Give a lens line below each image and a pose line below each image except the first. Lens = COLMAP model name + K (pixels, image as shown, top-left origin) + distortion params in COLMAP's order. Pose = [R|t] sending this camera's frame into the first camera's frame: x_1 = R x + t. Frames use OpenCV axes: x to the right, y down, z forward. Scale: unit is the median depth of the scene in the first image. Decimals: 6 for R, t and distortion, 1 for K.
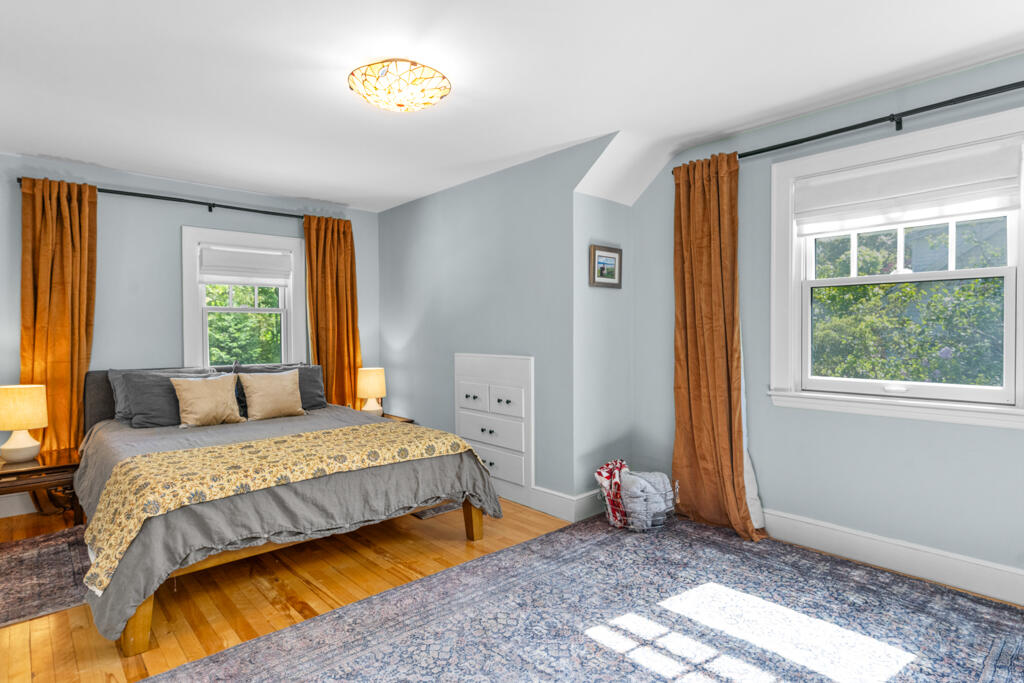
lens RADIAL K [[548.5, 0, 512.0], [0, 548.5, 341.5], [0, 0, 1]] dist [0.000216, 0.000111]
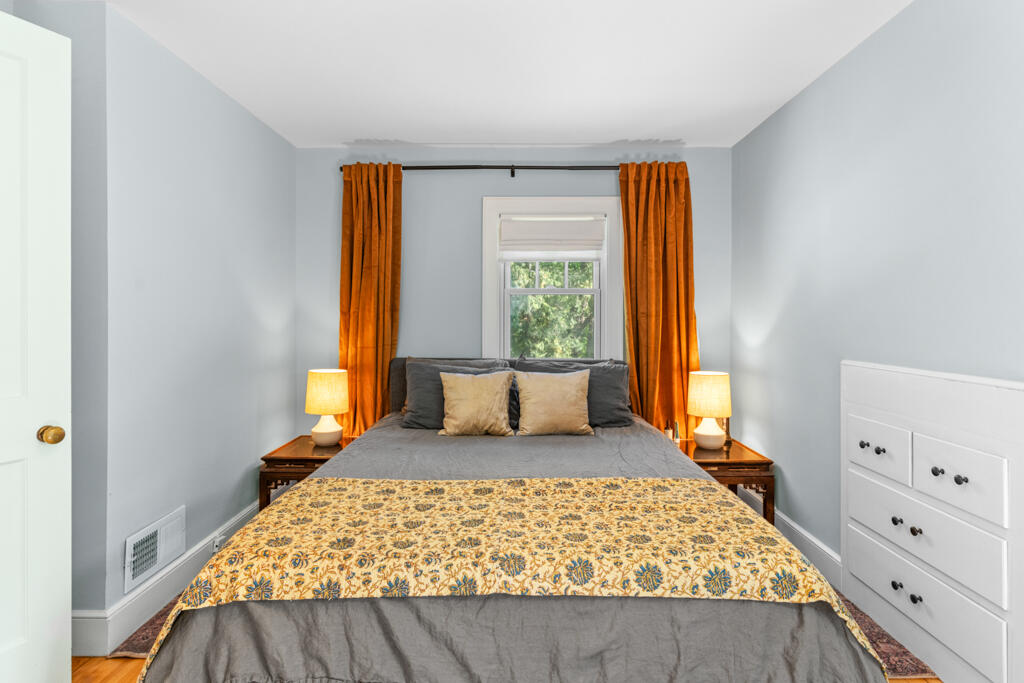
lens RADIAL K [[543.4, 0, 511.9], [0, 543.4, 316.4], [0, 0, 1]] dist [0.001924, 0.000607]
pose [[0.737085, 0.004669, -0.675784, 0.023431], [-0.018200, 0.999751, -0.012943, -0.010420], [0.675555, 0.021839, 0.736986, 0.440370]]
